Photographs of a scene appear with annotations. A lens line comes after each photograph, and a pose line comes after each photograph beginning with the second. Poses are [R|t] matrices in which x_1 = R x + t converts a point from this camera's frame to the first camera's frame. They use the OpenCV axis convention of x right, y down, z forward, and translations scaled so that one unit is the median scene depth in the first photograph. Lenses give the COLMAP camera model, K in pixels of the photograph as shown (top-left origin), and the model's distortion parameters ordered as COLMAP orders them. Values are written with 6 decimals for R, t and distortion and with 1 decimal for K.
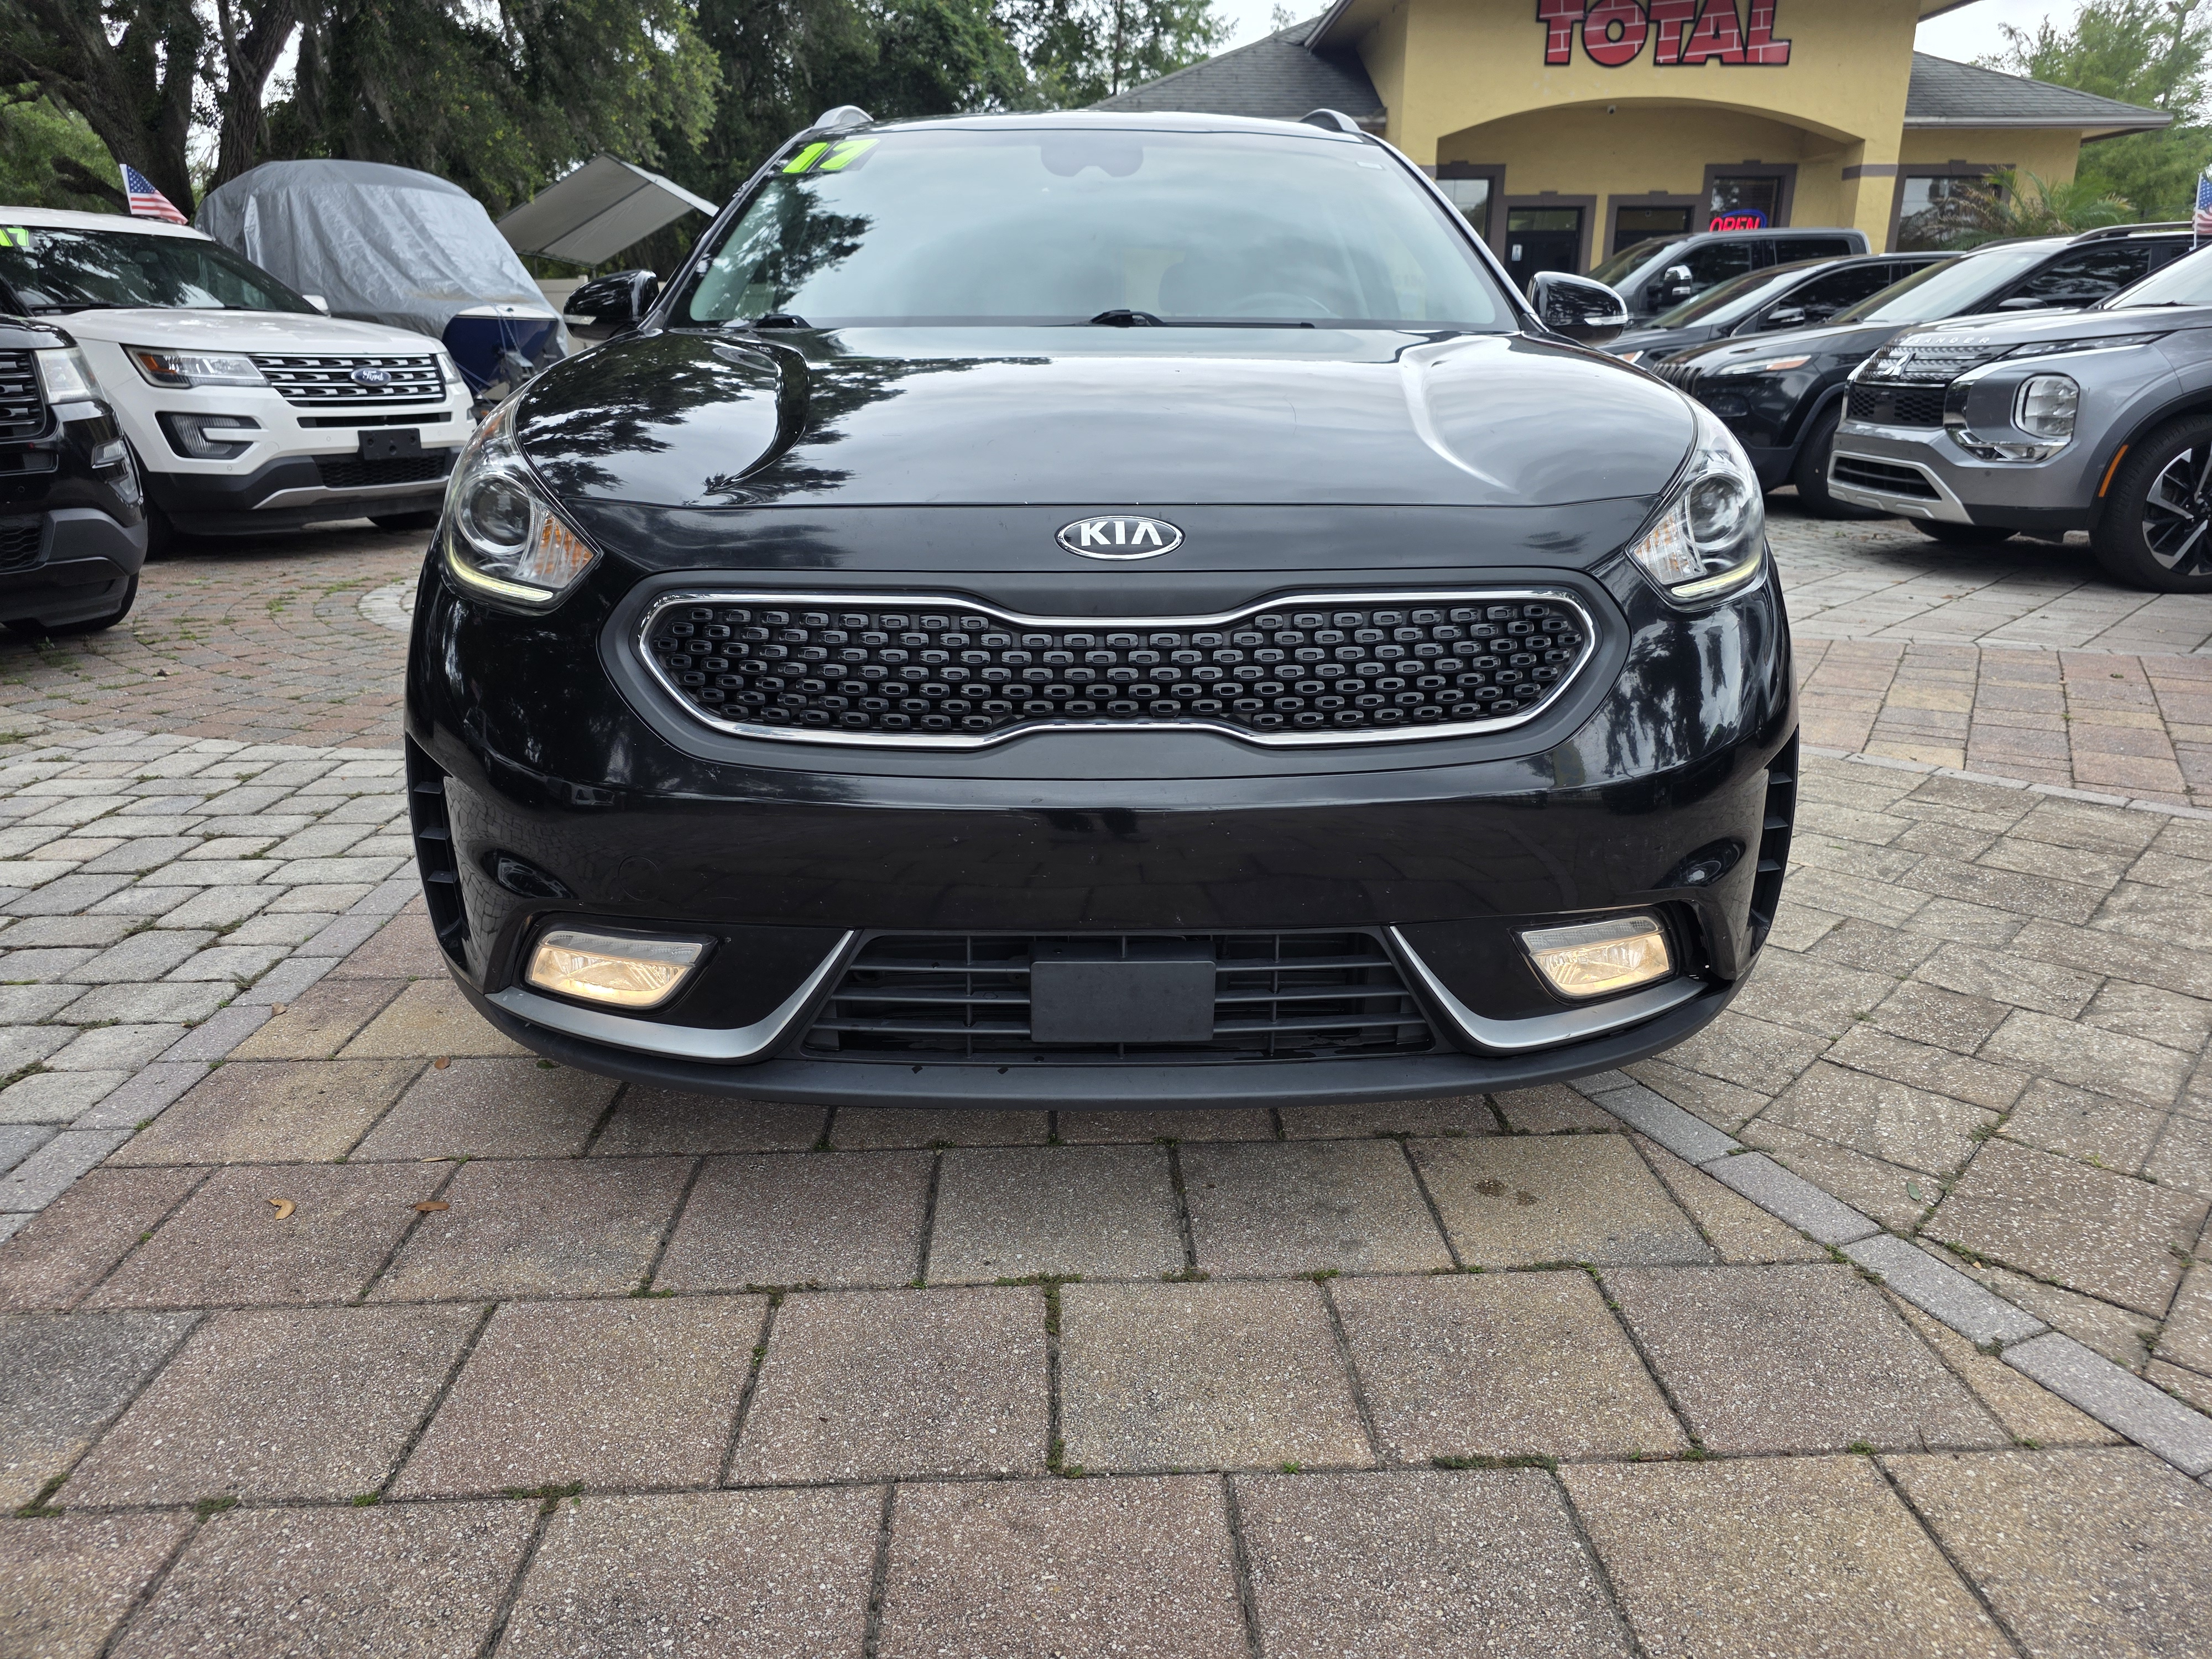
lens RADIAL K [[1493.1, 0, 1113.5], [0, 1493.1, 795.2], [0, 0, 1]] dist [0.043434, -0.033352]
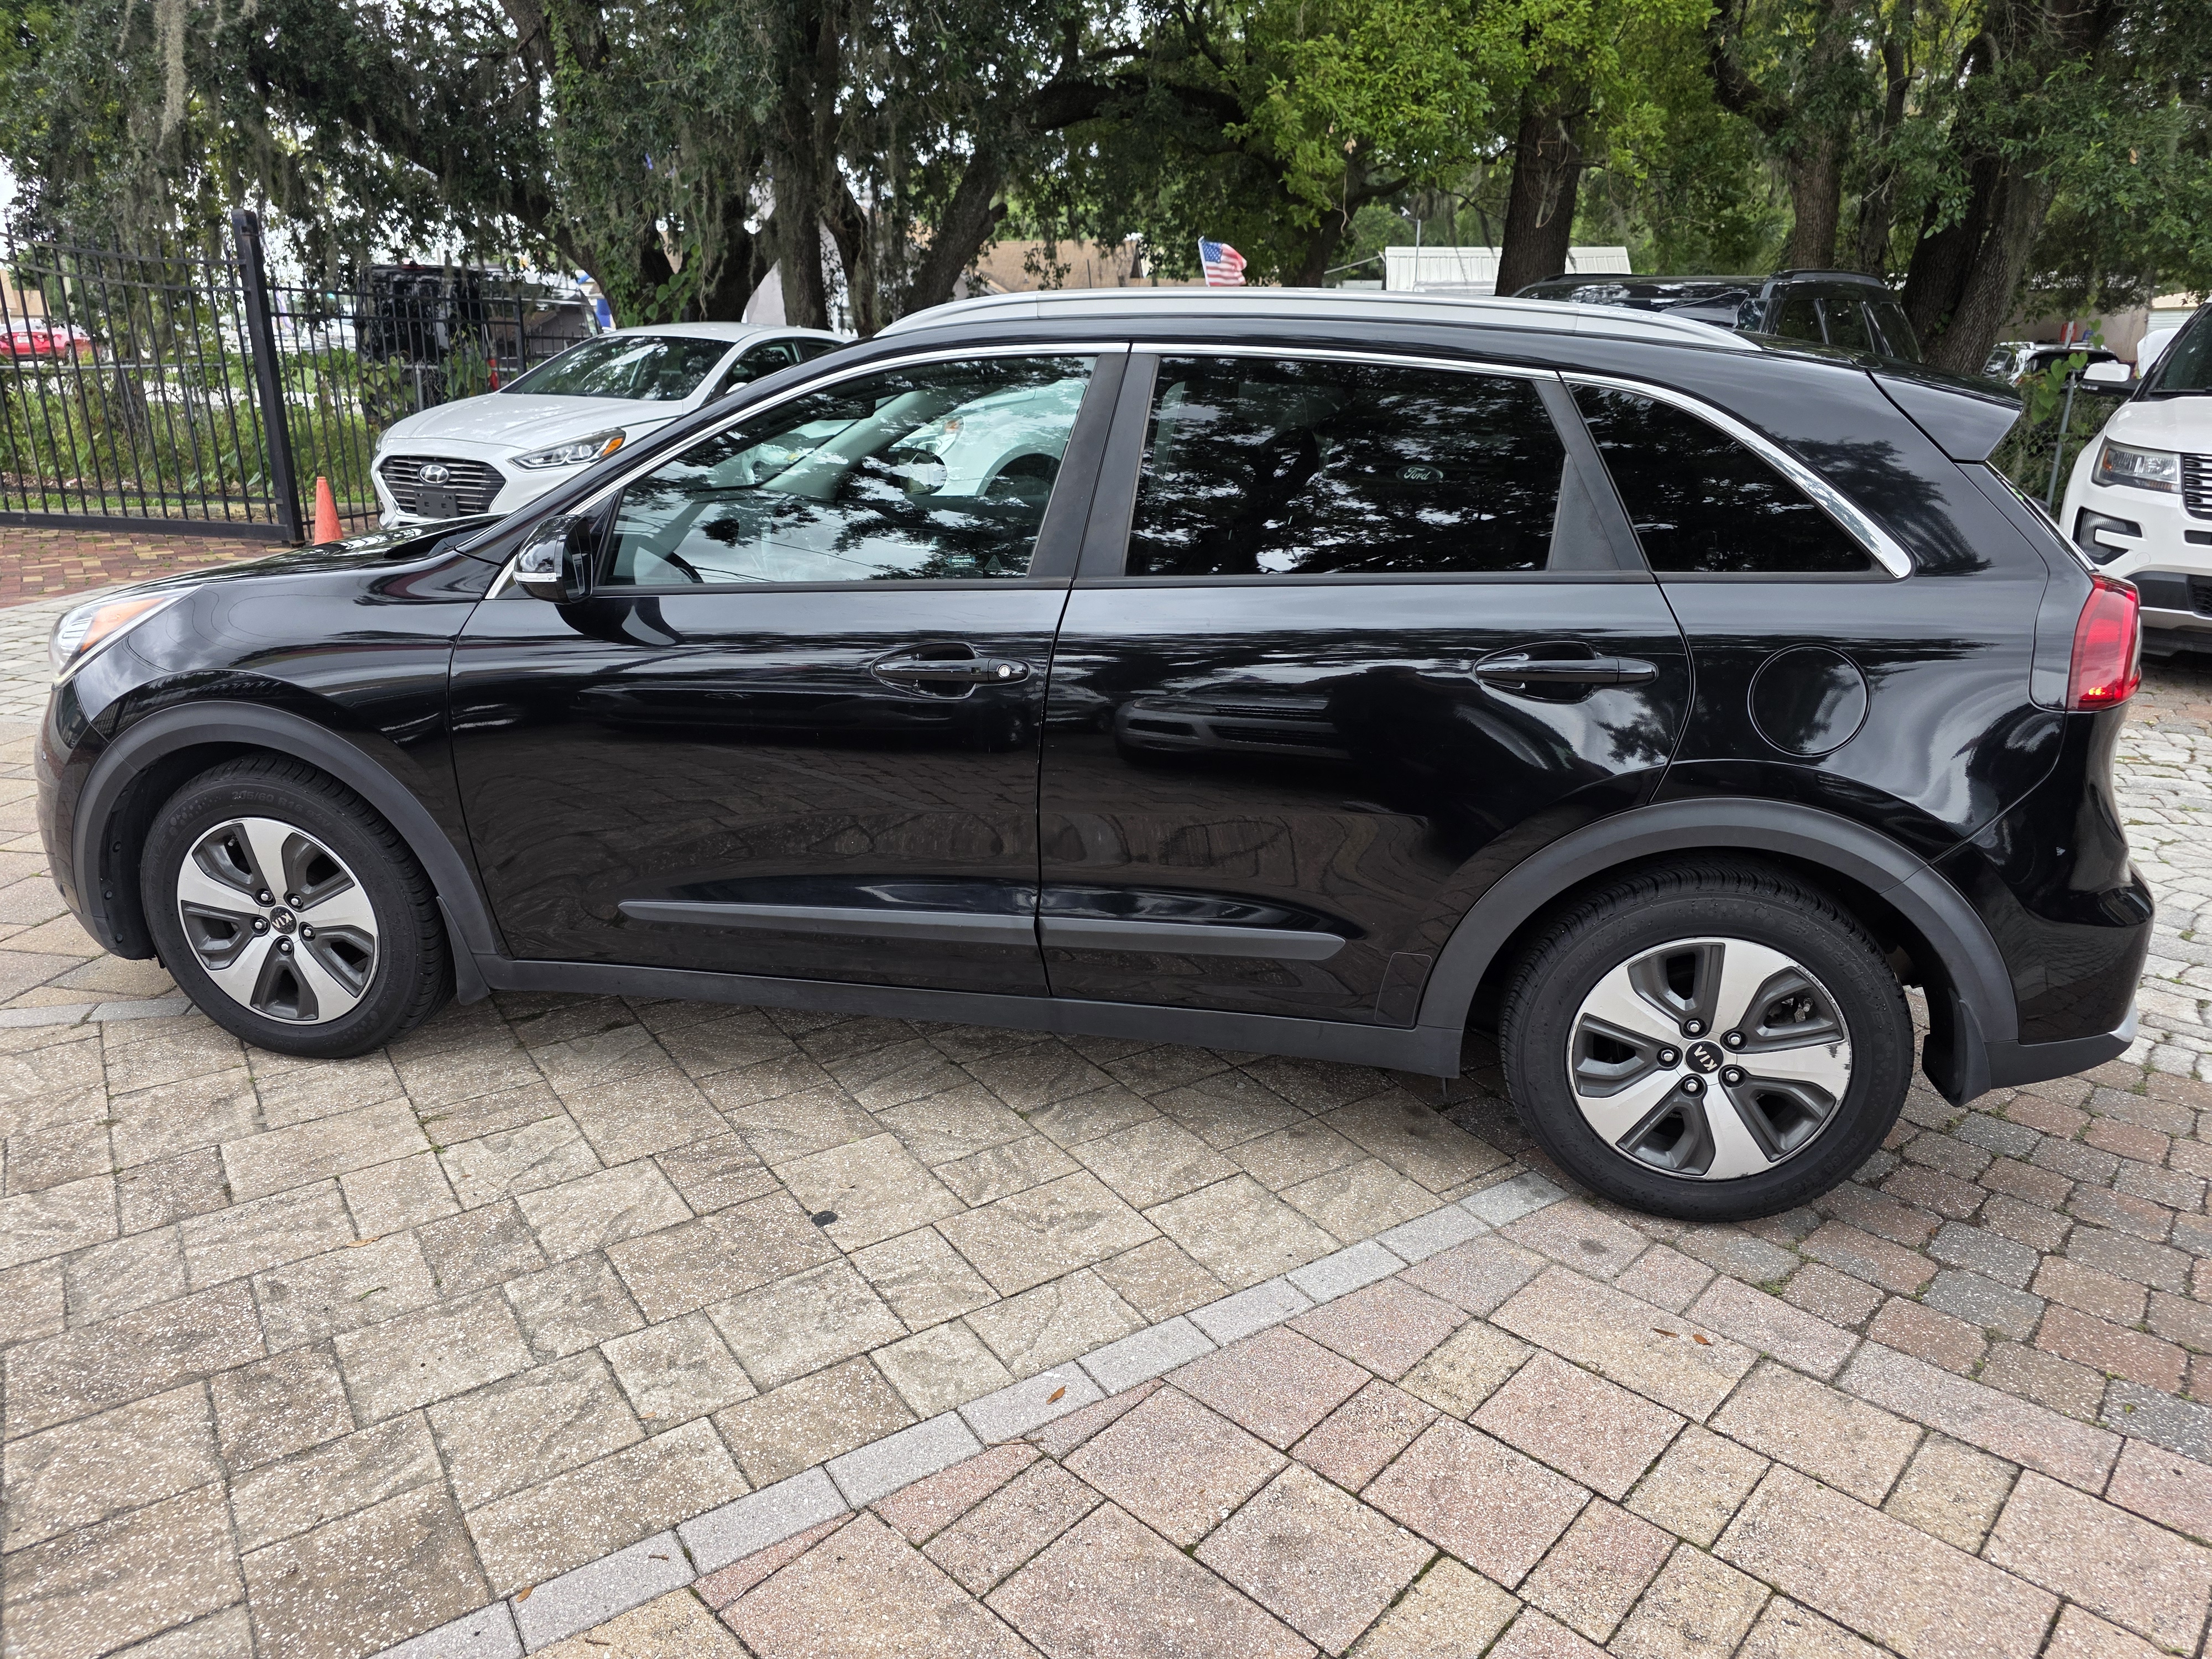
lens RADIAL K [[1493.1, 0, 1101.1], [0, 1493.1, 816.6], [0, 0, 1]] dist [0.043434, -0.033352]
pose [[-0.223831, 0.297167, -0.928219, 1.349209], [-0.283164, 0.891473, 0.353685, -0.717739], [0.932587, 0.342004, -0.115392, 1.765196]]
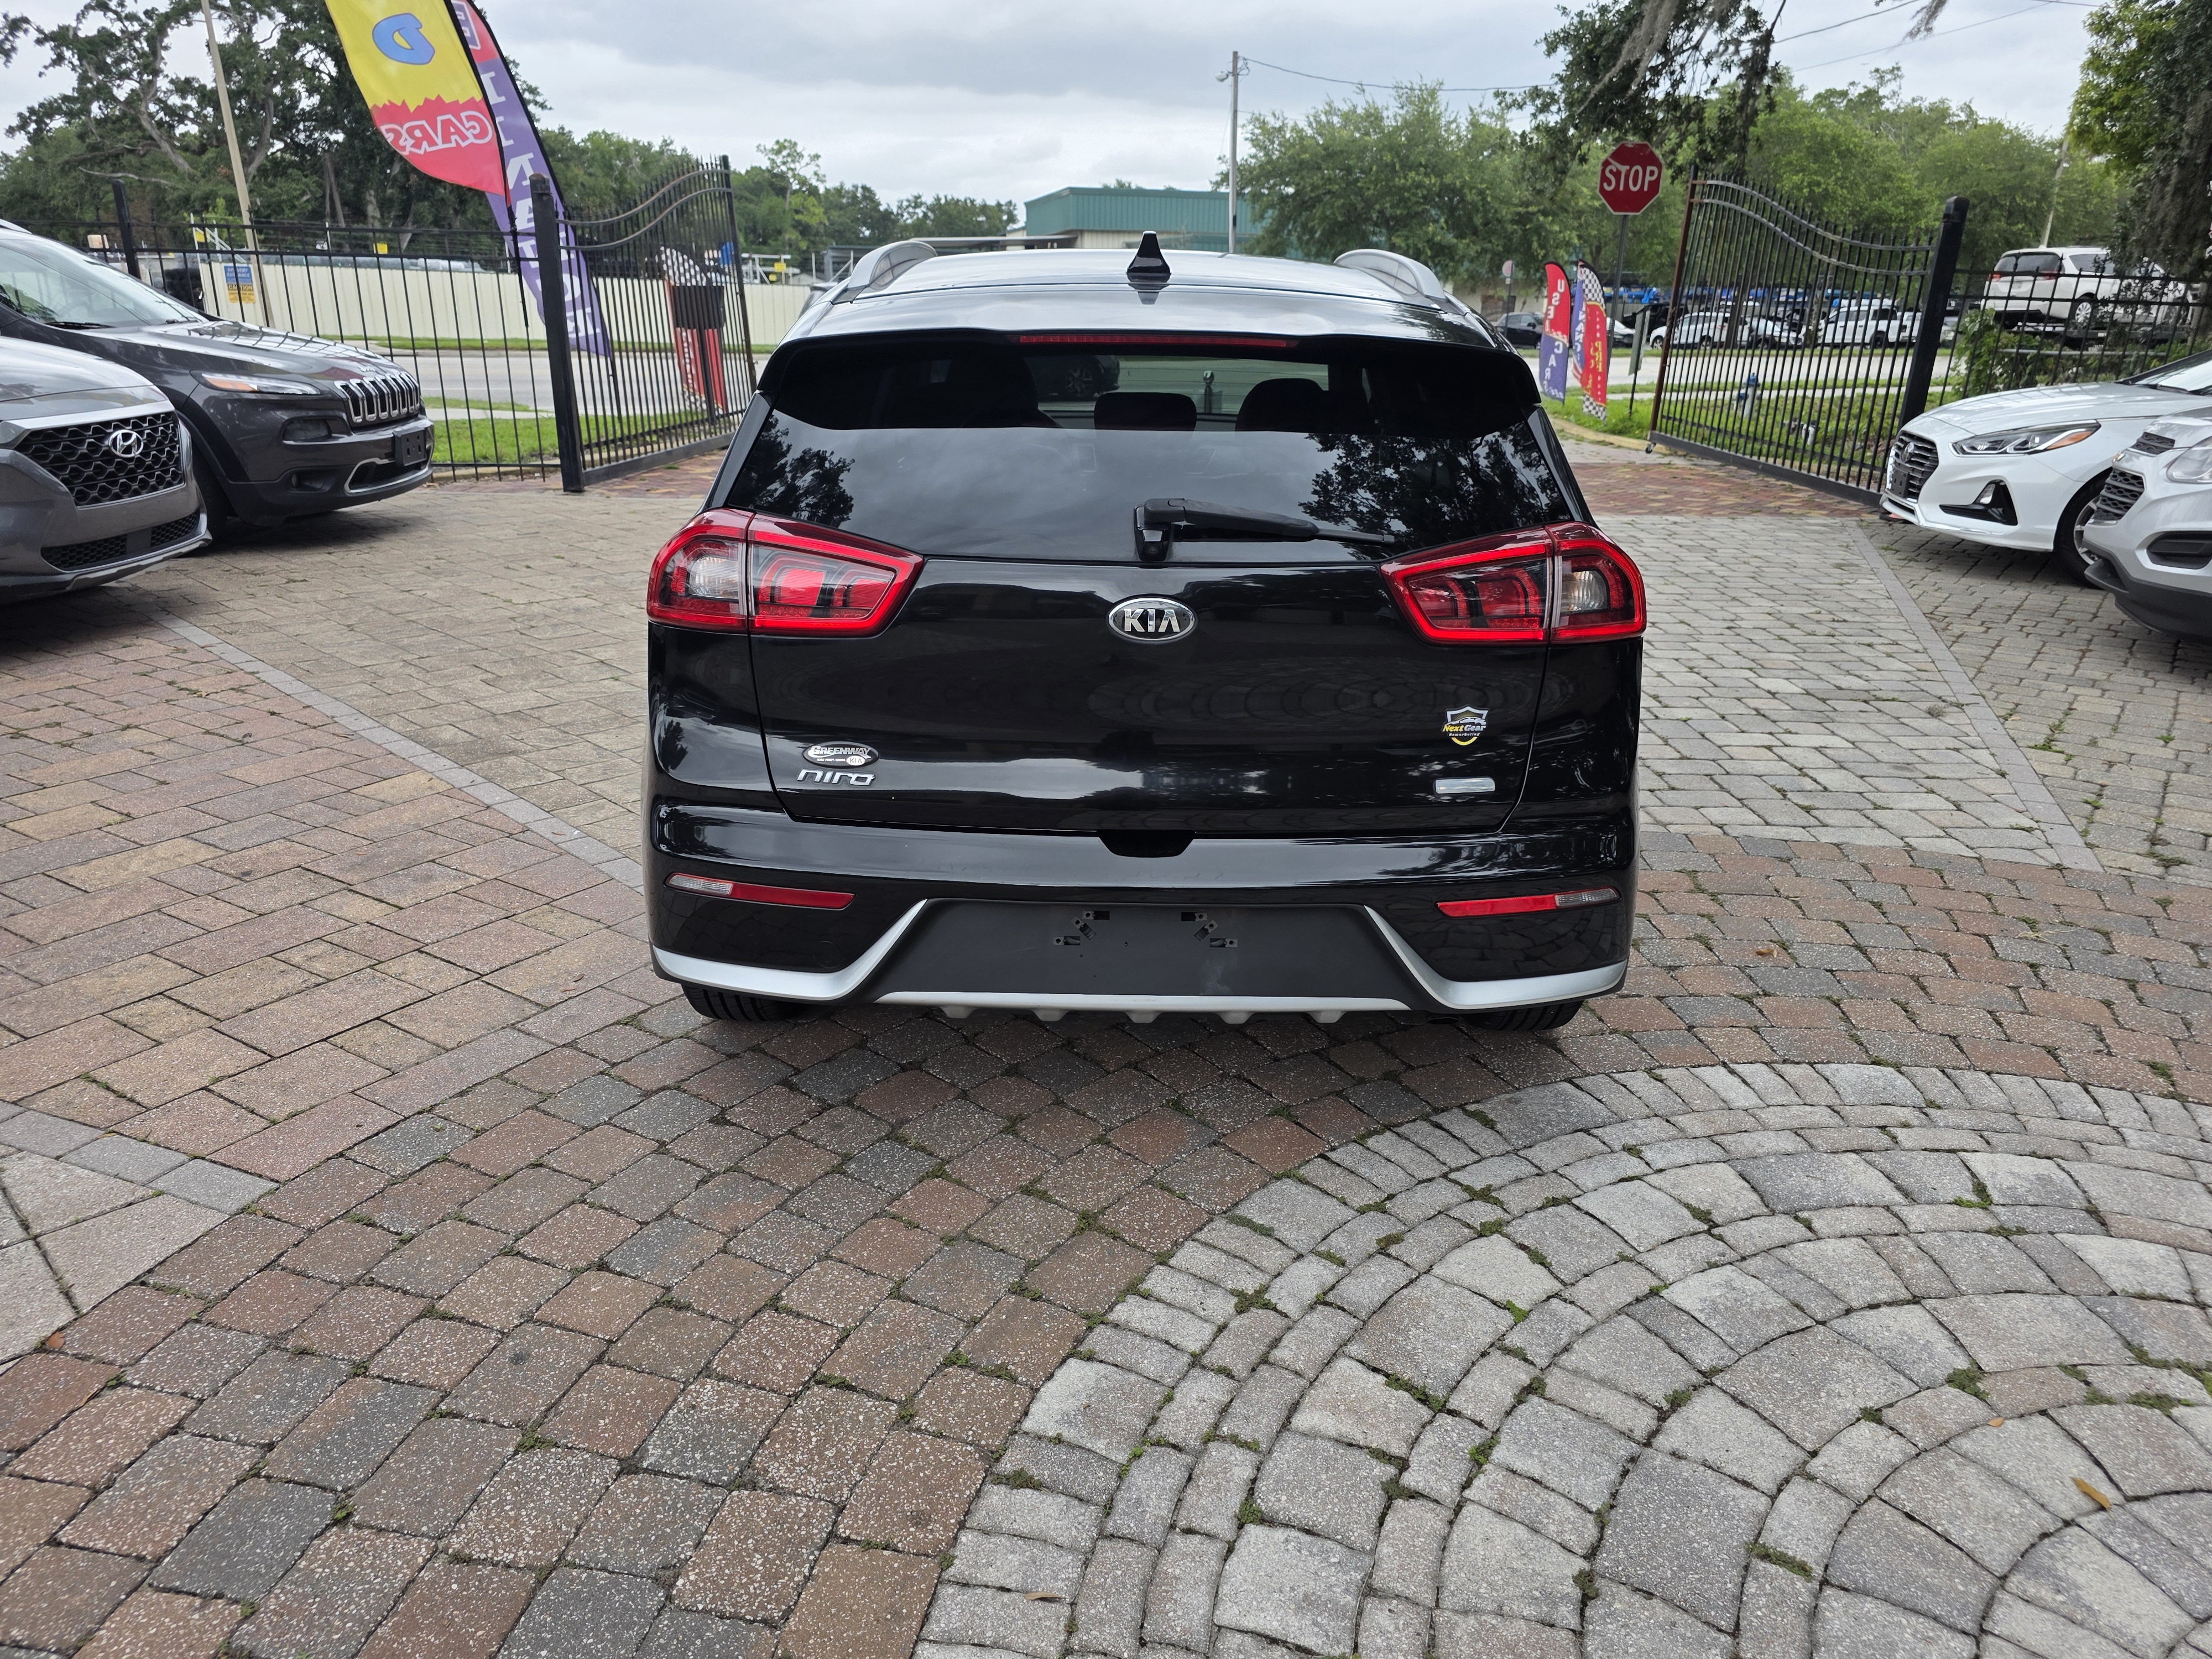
lens RADIAL K [[1493.1, 0, 1116.9], [0, 1493.1, 822.0], [0, 0, 1]] dist [0.043434, -0.033352]
pose [[-0.999475, -0.027247, 0.017521, -0.049701], [-0.011786, 0.809652, 0.586793, -1.112603], [-0.030174, 0.586278, -0.809548, 3.125180]]
